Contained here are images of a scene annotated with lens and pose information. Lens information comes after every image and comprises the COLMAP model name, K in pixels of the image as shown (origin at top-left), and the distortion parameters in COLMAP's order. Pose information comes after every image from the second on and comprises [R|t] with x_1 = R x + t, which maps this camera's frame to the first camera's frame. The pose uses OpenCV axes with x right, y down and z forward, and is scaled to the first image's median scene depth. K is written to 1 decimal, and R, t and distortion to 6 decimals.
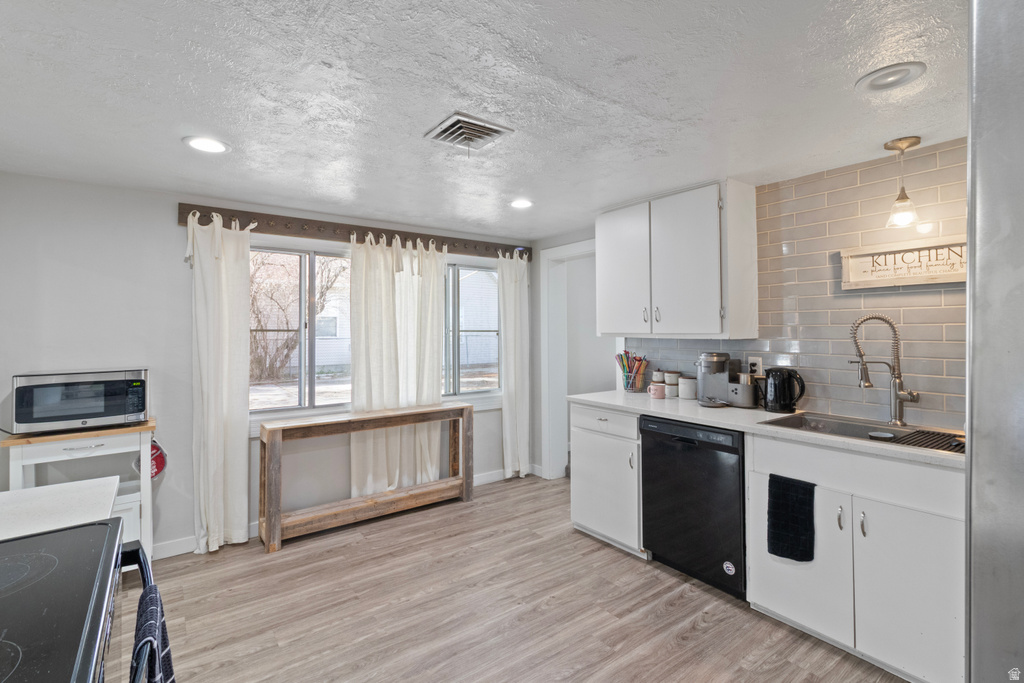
lens RADIAL K [[473.8, 0, 526.7], [0, 473.8, 326.2], [0, 0, 1]] dist [0.002471, -0.001233]
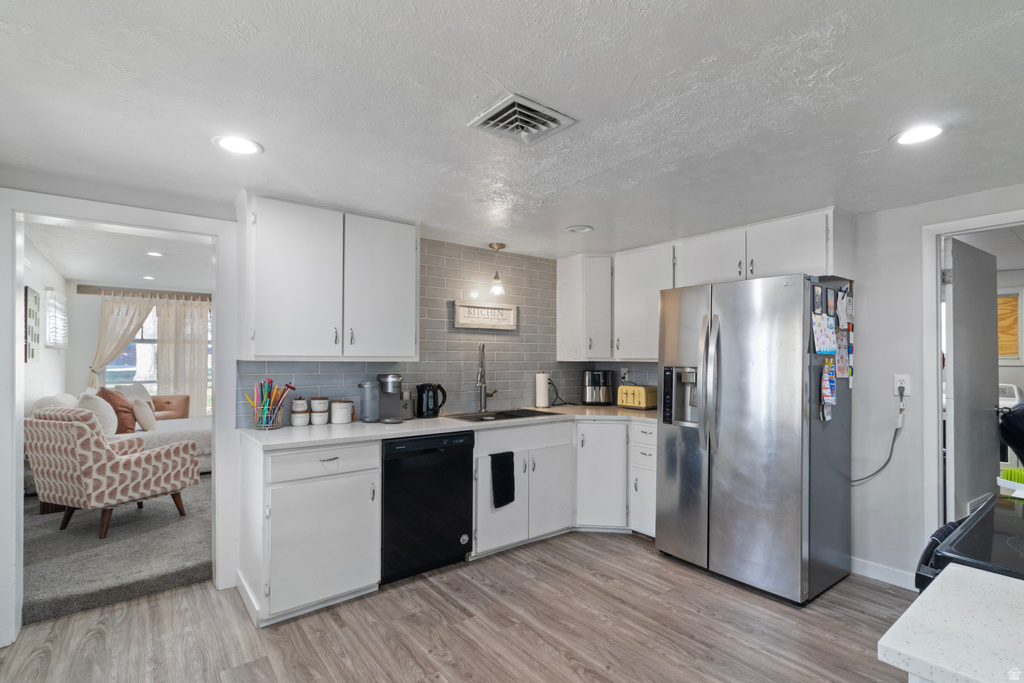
lens RADIAL K [[473.8, 0, 513.4], [0, 473.8, 352.8], [0, 0, 1]] dist [0.002471, -0.001233]
pose [[0.005077, 0.009648, 0.999941, -0.814343], [-0.016622, 0.999816, -0.009562, 0.013972], [-0.999849, -0.016573, 0.005237, 0.819587]]
